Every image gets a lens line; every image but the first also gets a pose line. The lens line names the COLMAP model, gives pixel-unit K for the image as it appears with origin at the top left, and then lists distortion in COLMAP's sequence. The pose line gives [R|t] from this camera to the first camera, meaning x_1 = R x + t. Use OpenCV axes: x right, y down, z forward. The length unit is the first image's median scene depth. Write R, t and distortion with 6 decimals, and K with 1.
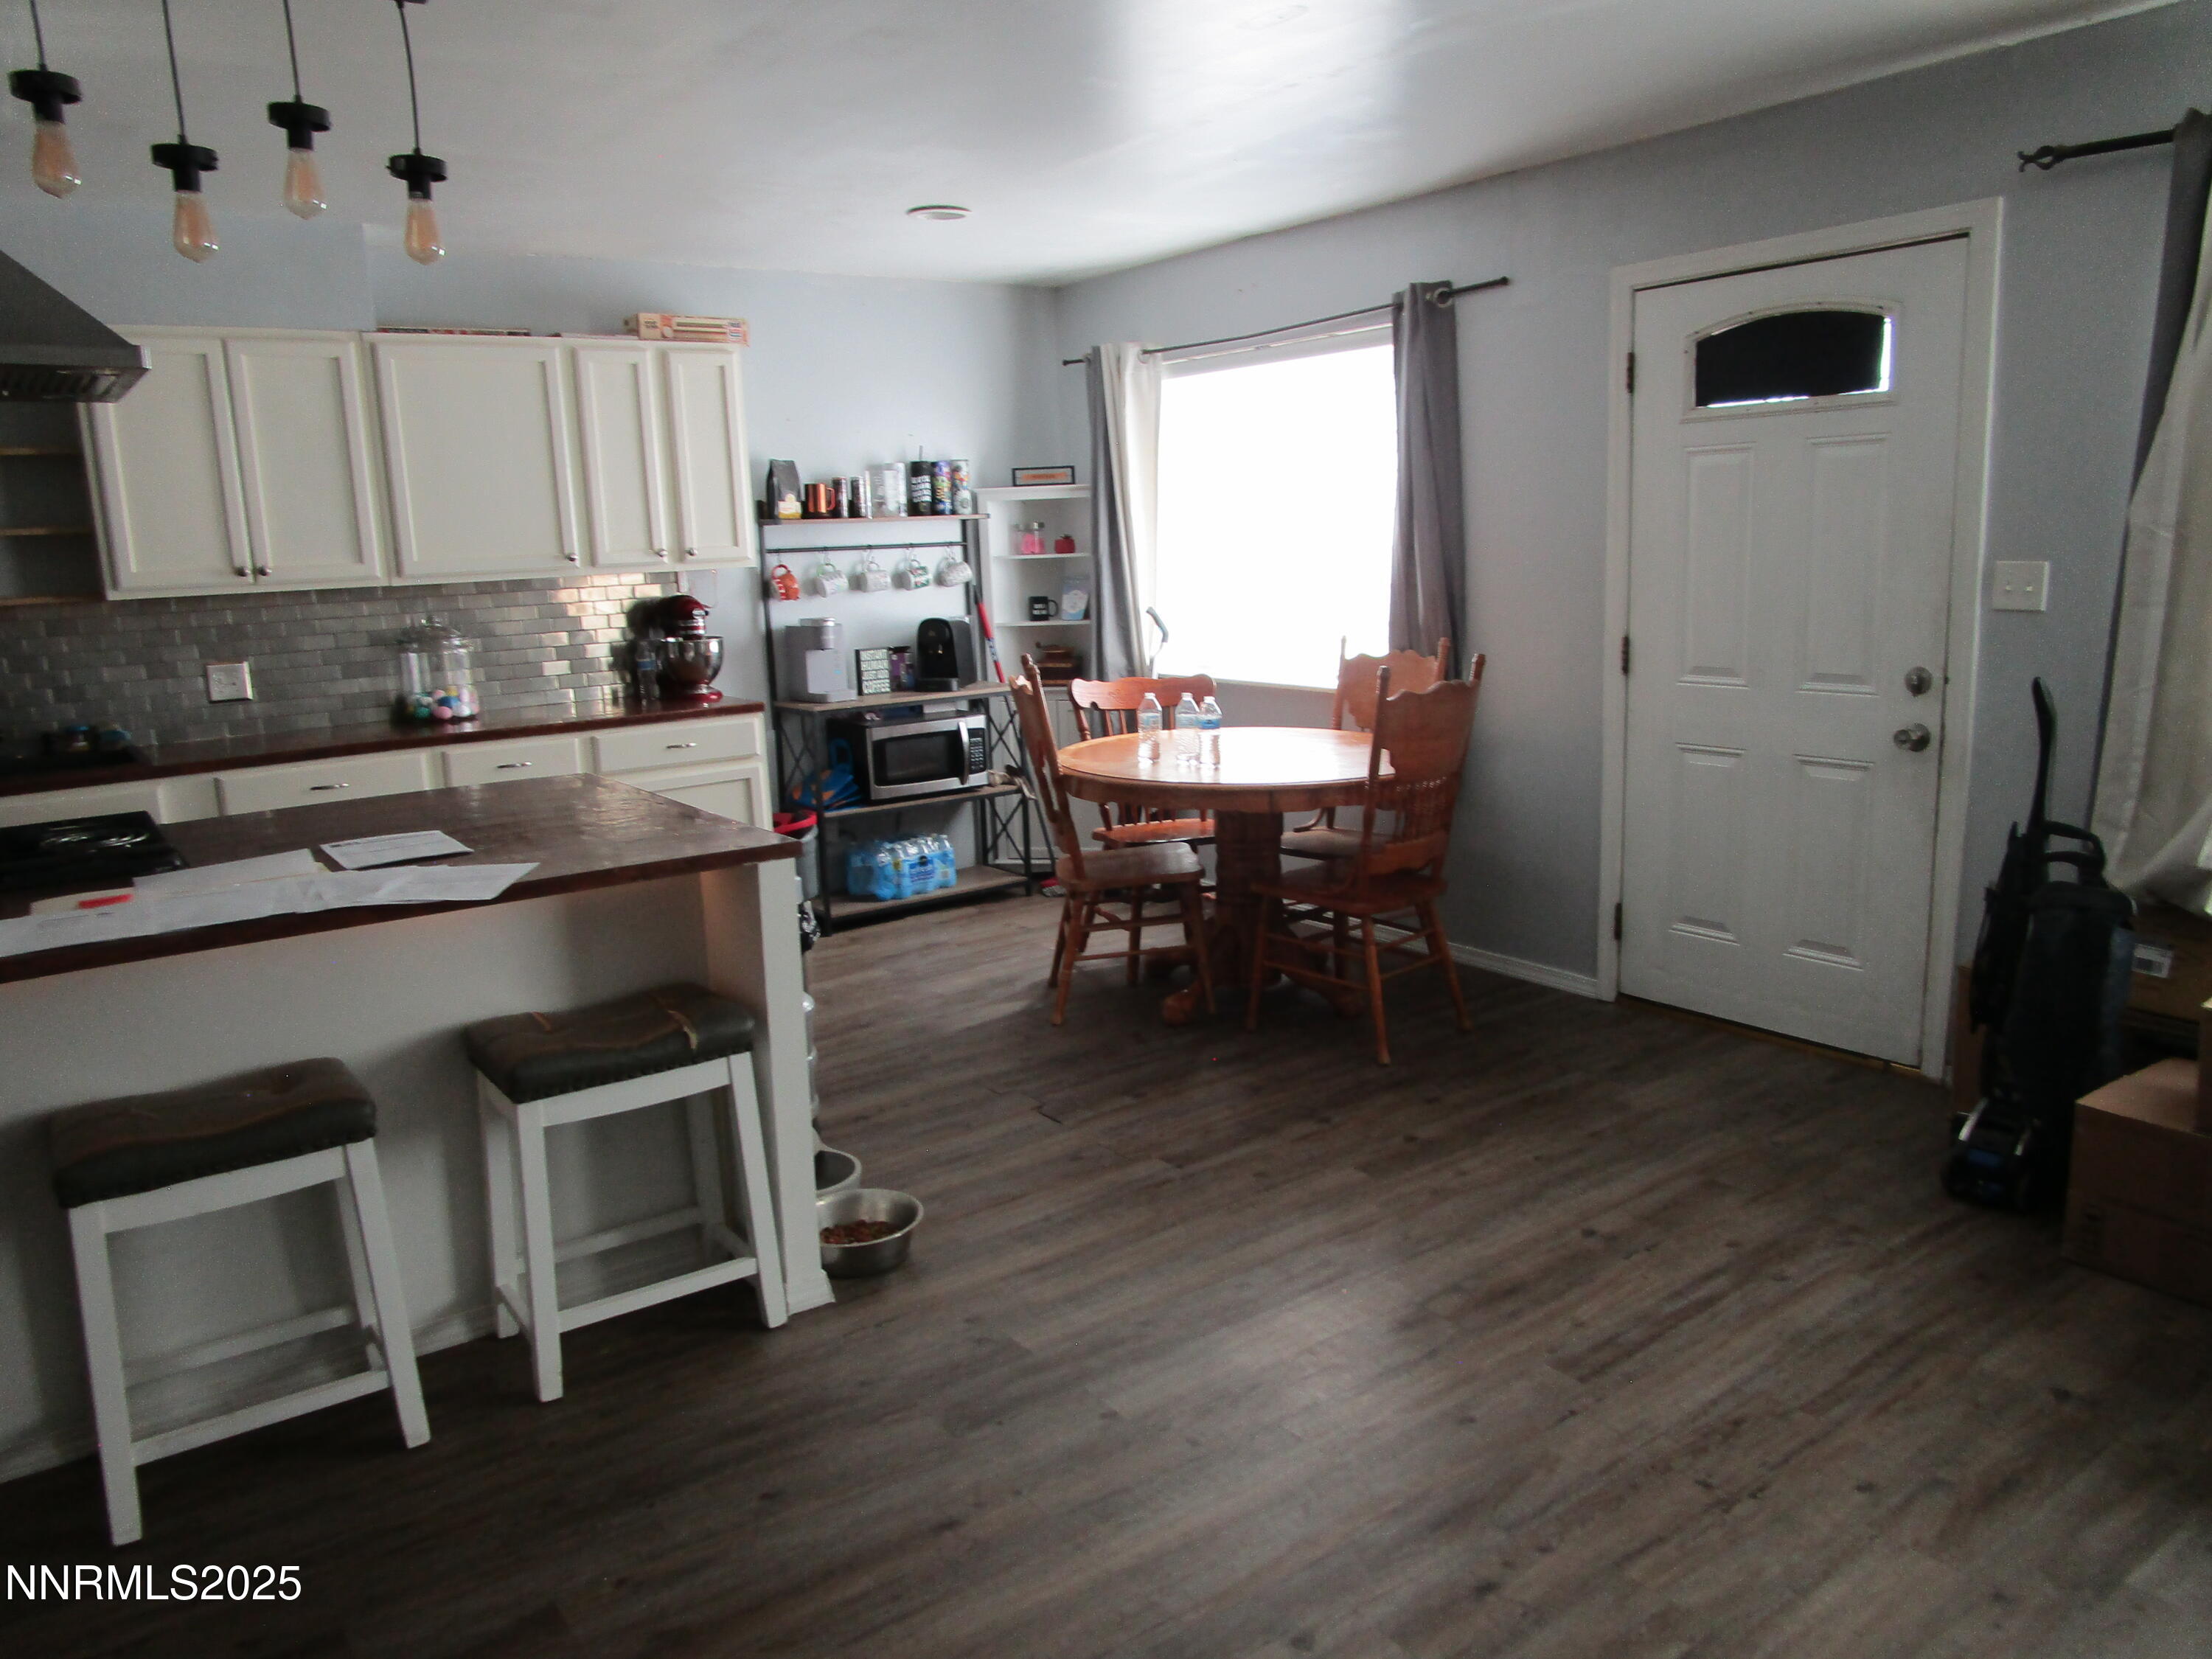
lens RADIAL K [[1569.0, 0, 1107.0], [0, 1569.0, 827.5], [0, 0, 1]] dist [-0.033208, 0.013712]
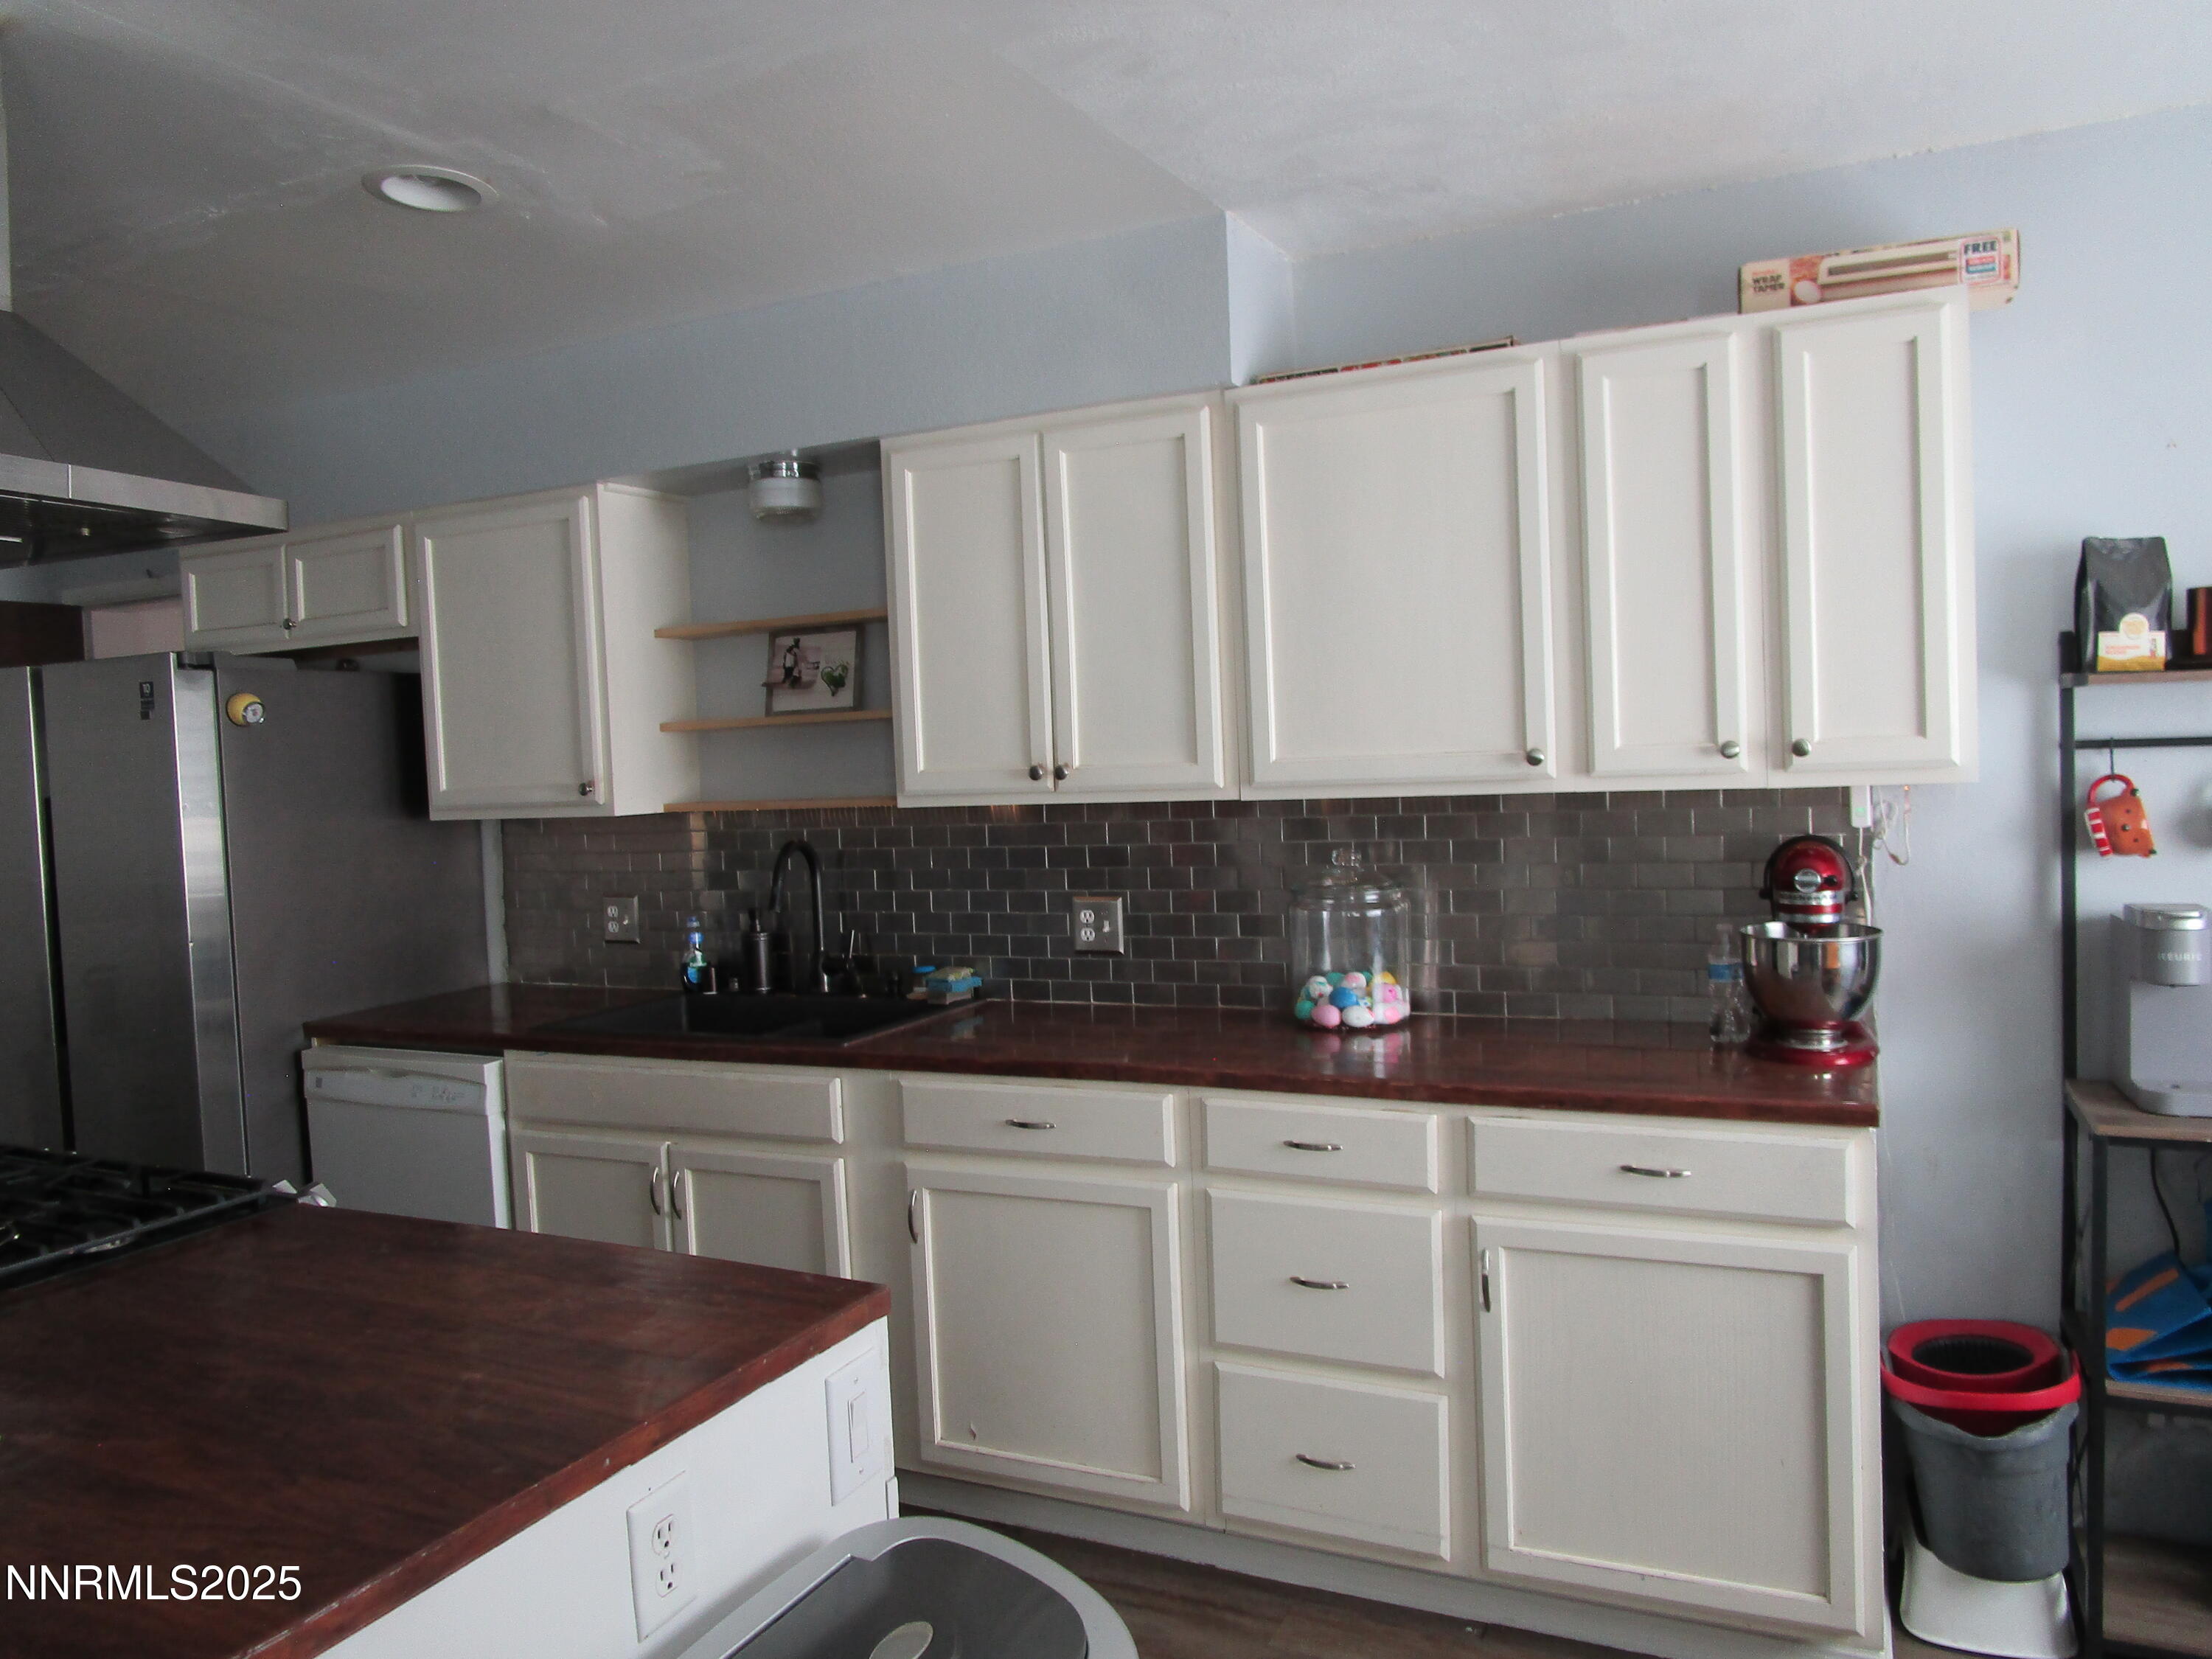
lens RADIAL K [[1569.0, 0, 1109.1], [0, 1569.0, 828.4], [0, 0, 1]] dist [-0.033208, 0.013712]
pose [[0.472123, 0.059916, -0.879494, 0.040551], [-0.145306, 0.989330, -0.010603, -0.105061], [0.869475, 0.132802, 0.475791, 0.538760]]
